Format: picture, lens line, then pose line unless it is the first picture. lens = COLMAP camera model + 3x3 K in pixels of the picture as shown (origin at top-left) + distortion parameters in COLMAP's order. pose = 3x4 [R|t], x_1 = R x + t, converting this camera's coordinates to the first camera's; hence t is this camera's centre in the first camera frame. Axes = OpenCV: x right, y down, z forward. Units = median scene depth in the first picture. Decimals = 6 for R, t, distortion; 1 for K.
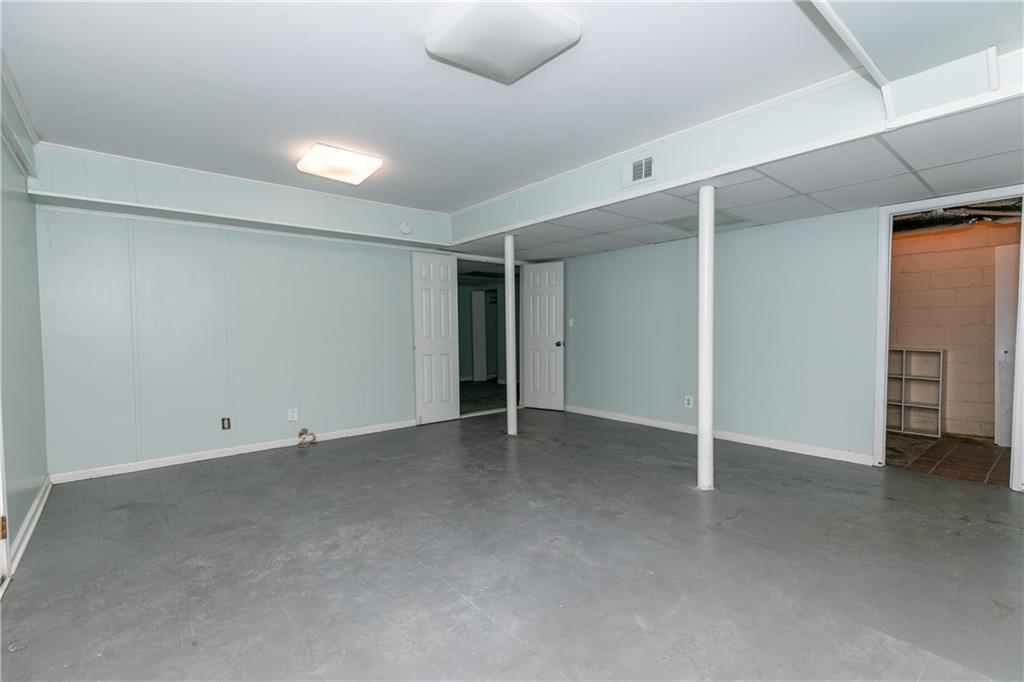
lens RADIAL K [[465.5, 0, 518.1], [0, 465.5, 348.3], [0, 0, 1]] dist [0.007813, -0.000168]
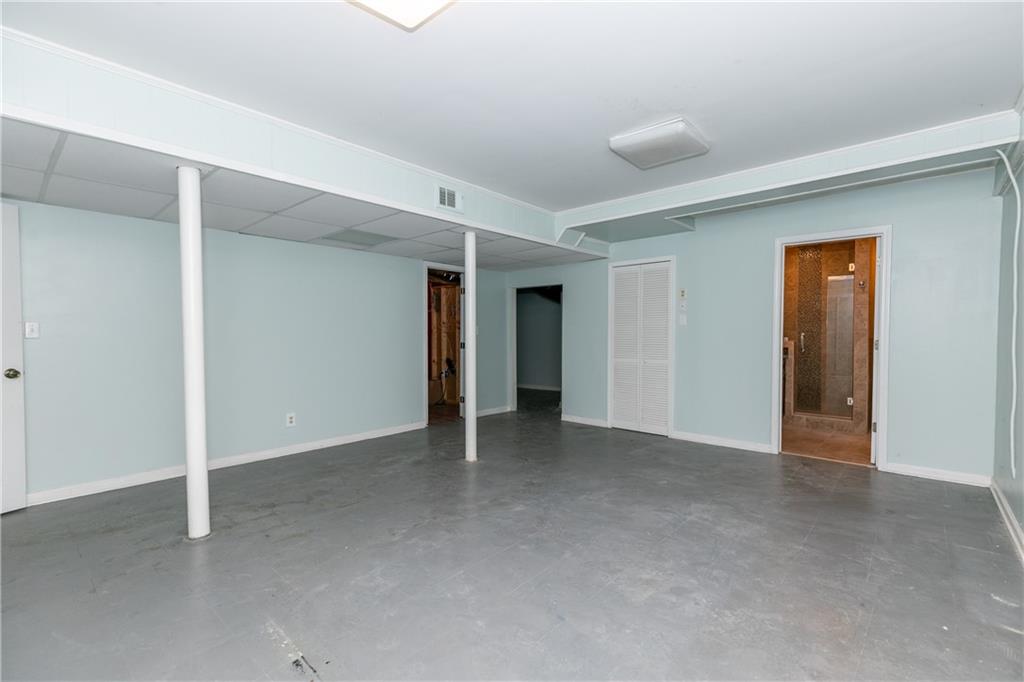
lens RADIAL K [[465.5, 0, 514.1], [0, 465.5, 338.6], [0, 0, 1]] dist [0.007813, -0.000168]
pose [[-0.149775, -0.006045, 0.988702, -0.867041], [0.050287, 0.998641, 0.013723, -0.048938], [-0.987441, 0.051774, -0.149267, 1.012118]]
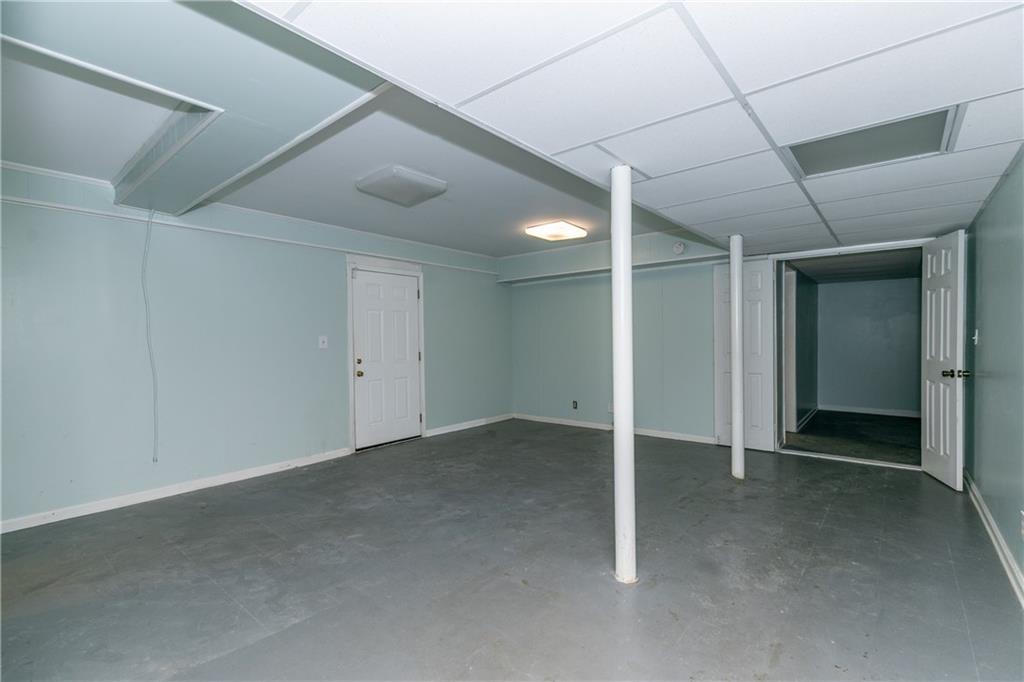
lens RADIAL K [[465.5, 0, 513.8], [0, 465.5, 339.4], [0, 0, 1]] dist [0.007813, -0.000168]
pose [[0.166673, 0.010357, -0.985958, 1.036148], [-0.033997, 0.999411, 0.004752, -0.065042], [0.985426, 0.032728, 0.166927, 0.666979]]
